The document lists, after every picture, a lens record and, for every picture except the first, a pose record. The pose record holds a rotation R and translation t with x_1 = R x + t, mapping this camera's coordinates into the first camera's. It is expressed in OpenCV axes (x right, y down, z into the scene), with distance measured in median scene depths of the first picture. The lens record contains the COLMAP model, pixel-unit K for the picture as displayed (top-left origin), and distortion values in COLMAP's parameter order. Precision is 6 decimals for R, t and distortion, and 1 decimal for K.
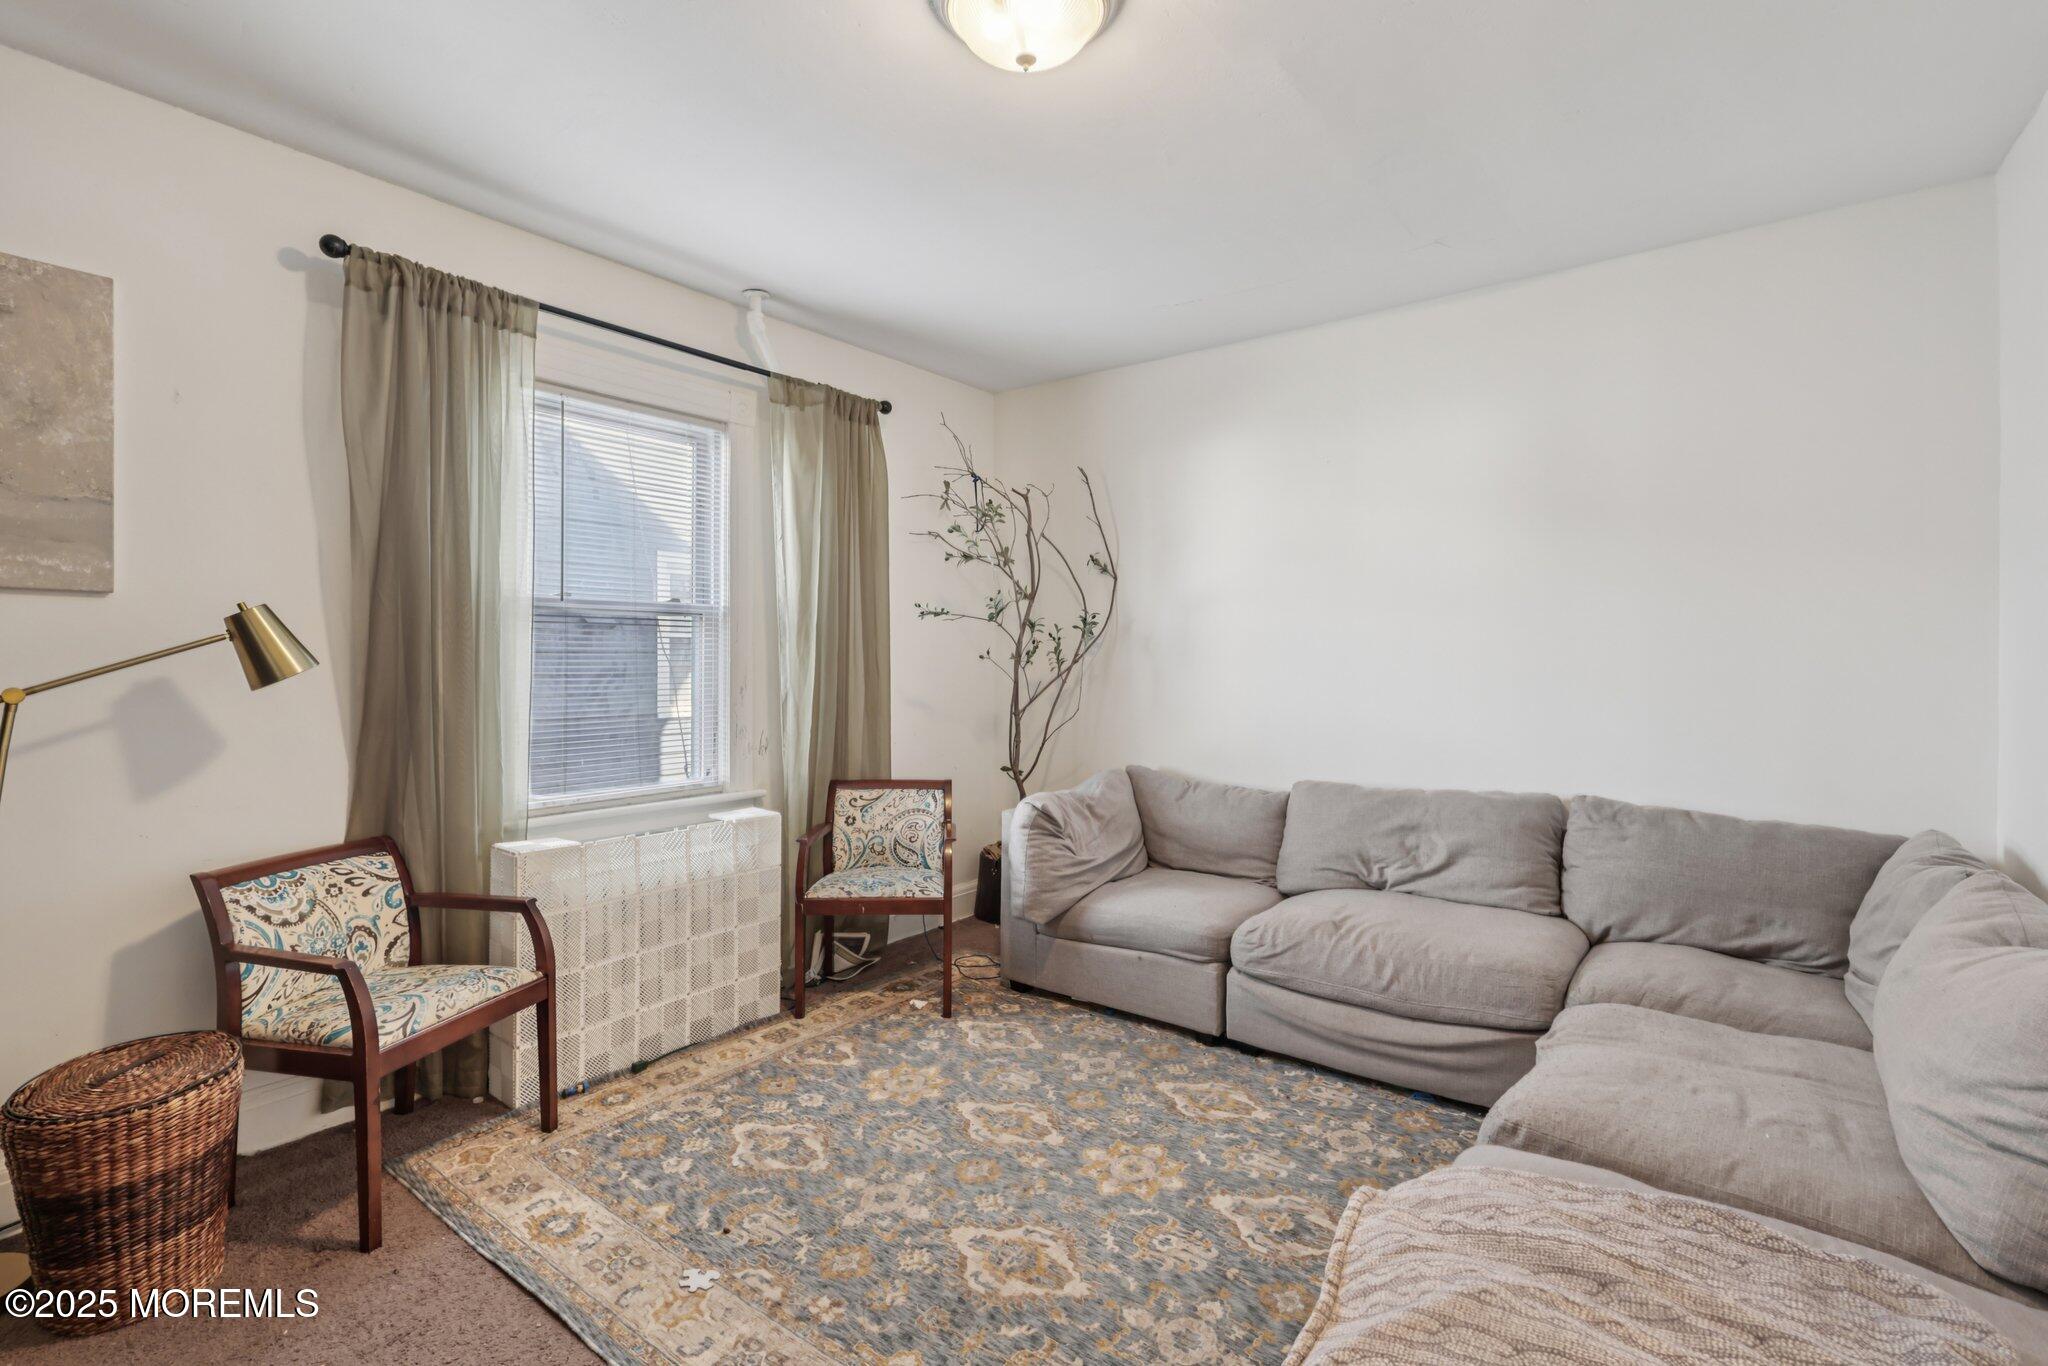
lens RADIAL K [[934.8, 0, 1025.0], [0, 934.8, 672.1], [0, 0, 1]] dist [-0.010844, 0.002265]
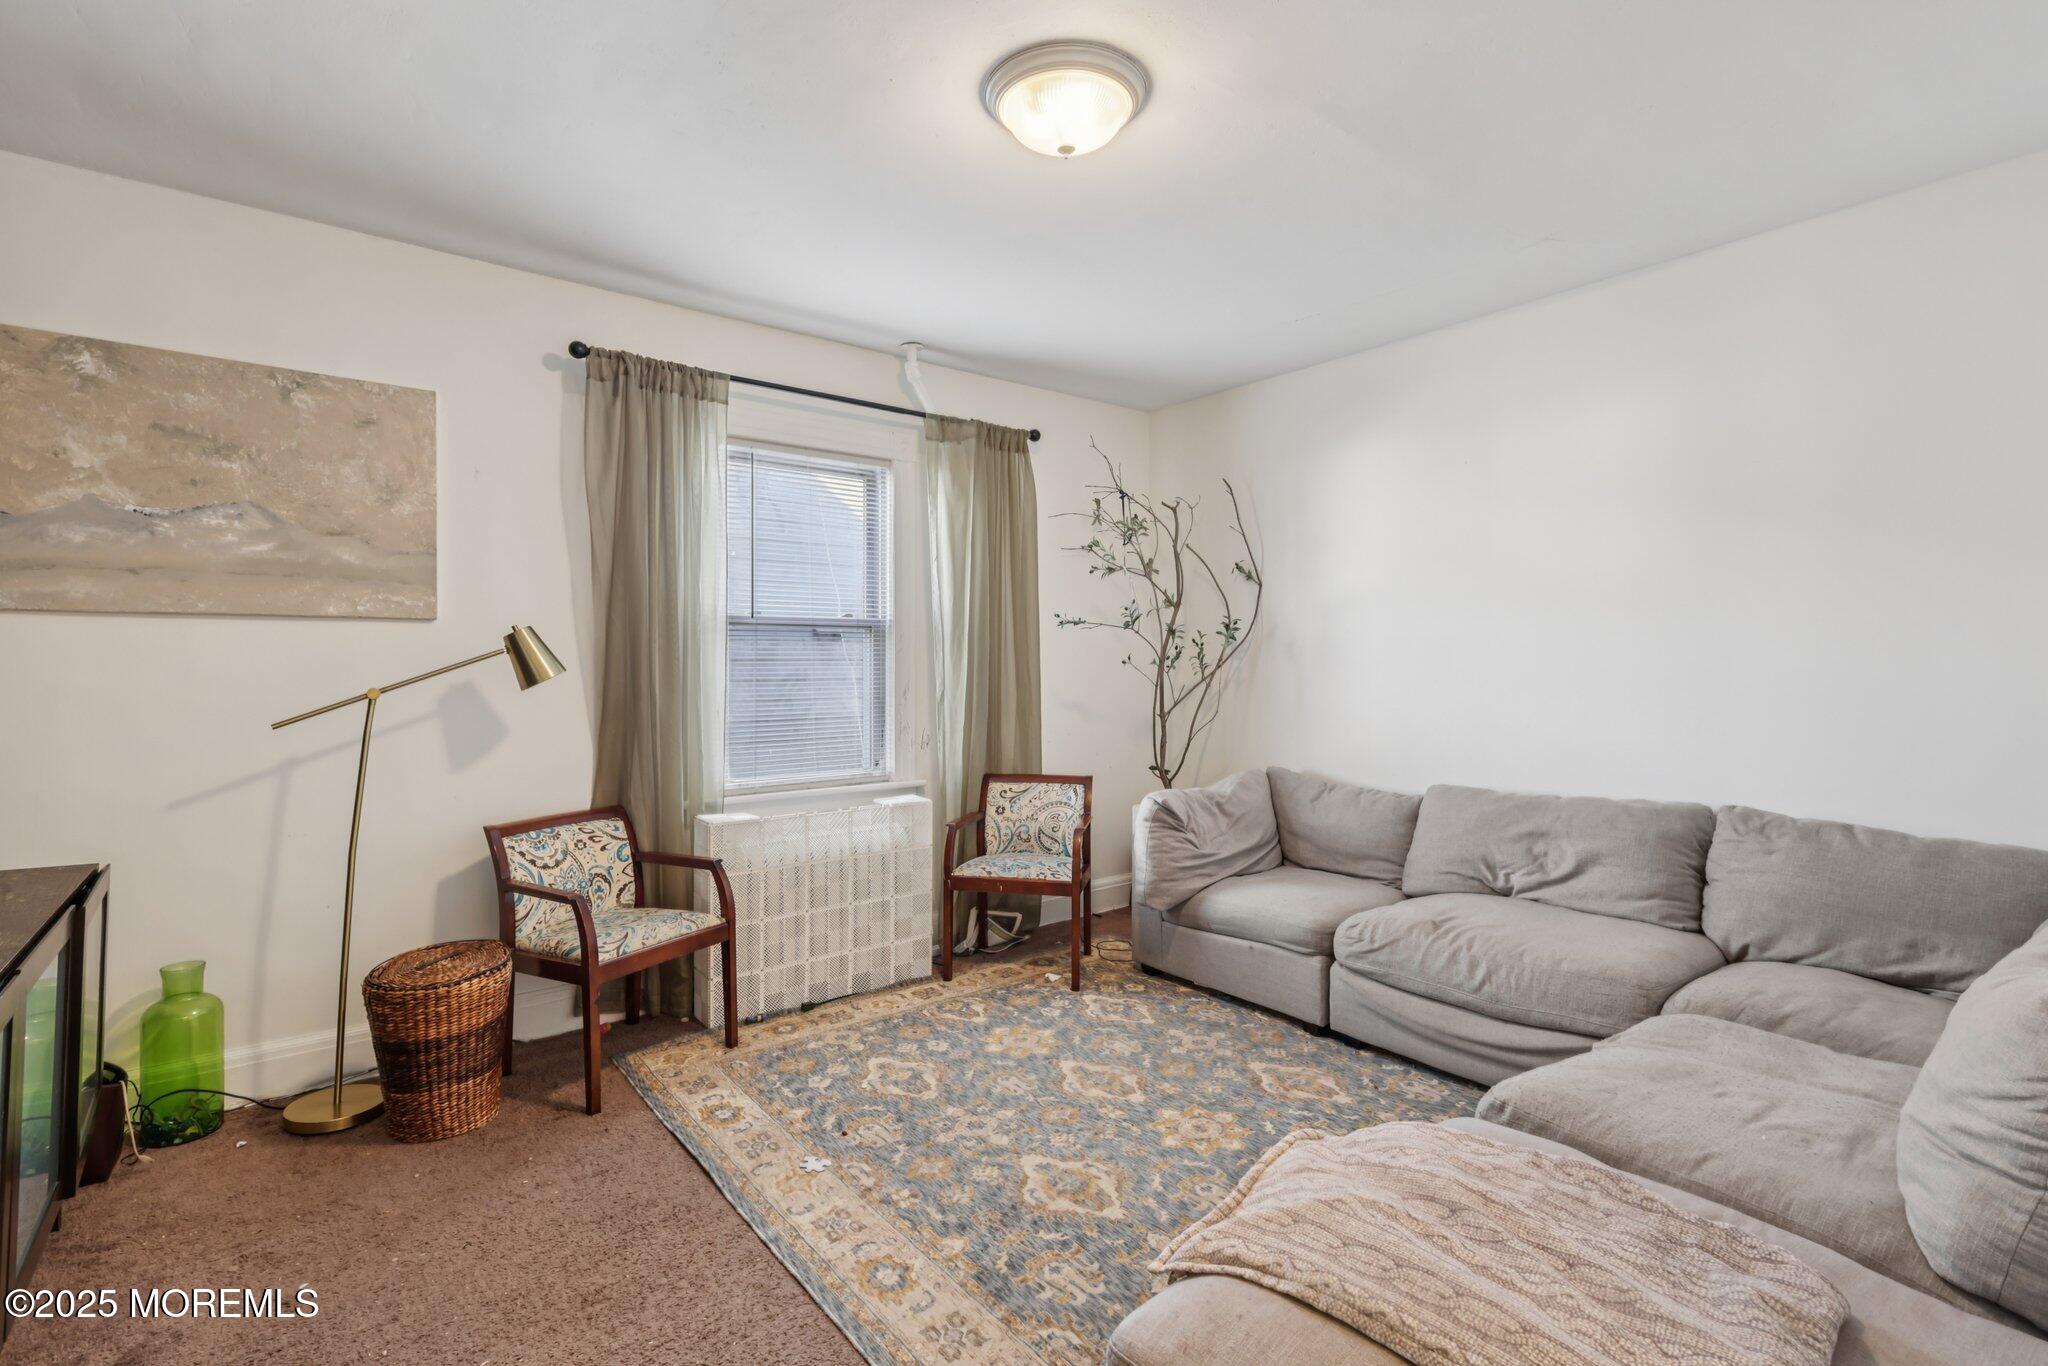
lens RADIAL K [[934.8, 0, 1023.0], [0, 934.8, 679.9], [0, 0, 1]] dist [-0.010844, 0.002265]
pose [[0.967697, -0.002226, -0.252105, 0.172830], [0.002585, 0.999996, 0.001093, 0.003970], [0.252102, -0.001710, 0.967699, -0.098851]]
